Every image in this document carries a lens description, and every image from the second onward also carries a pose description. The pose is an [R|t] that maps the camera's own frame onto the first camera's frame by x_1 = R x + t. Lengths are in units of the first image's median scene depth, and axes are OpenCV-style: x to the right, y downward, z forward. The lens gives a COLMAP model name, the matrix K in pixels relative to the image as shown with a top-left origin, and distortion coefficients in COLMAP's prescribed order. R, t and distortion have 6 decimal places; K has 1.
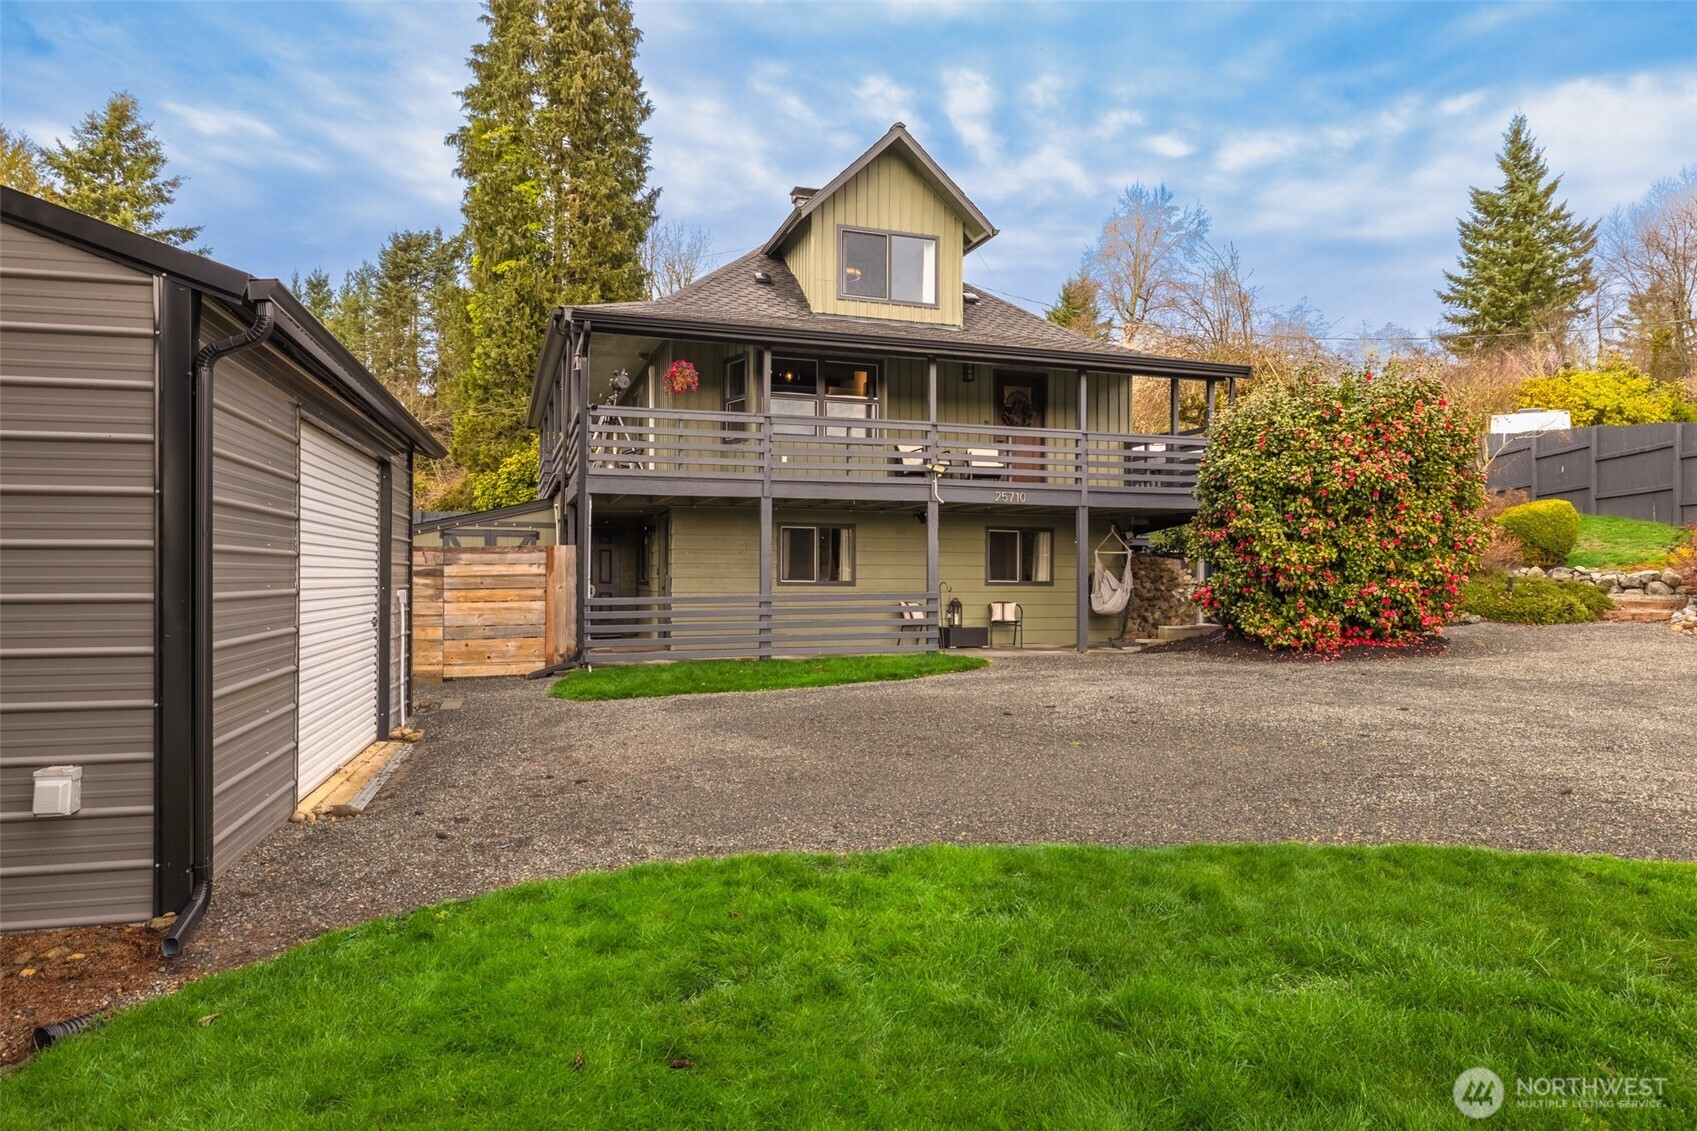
lens RADIAL K [[1077.5, 0, 876.5], [0, 1077.5, 565.2], [0, 0, 1]] dist [-0.002853, 0.000180]
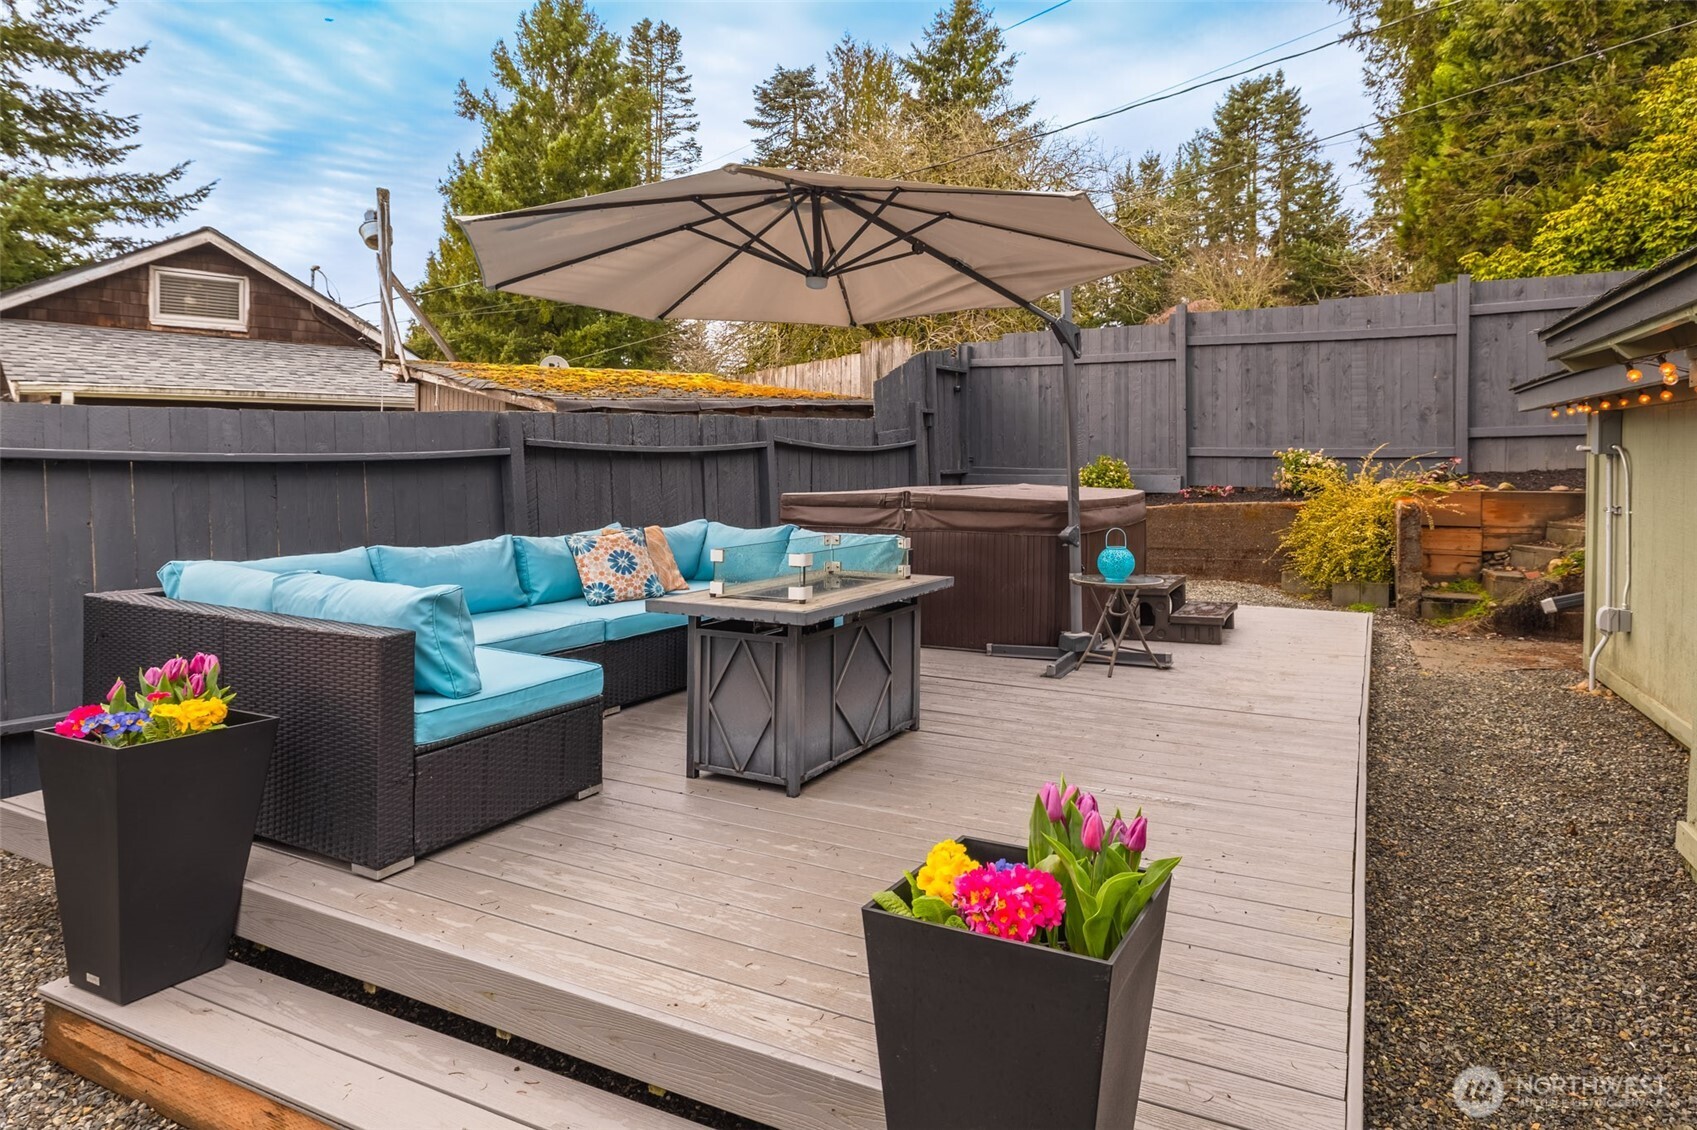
lens RADIAL K [[970.1, 0, 848.5], [0, 970.1, 565.0], [0, 0, 1]] dist [-0.096228, 0.000029]
pose [[0.715630, 0.059775, -0.695917, -0.510666], [0.006888, 0.995679, 0.092606, 0.019135], [0.698445, -0.071065, 0.712126, 0.929064]]
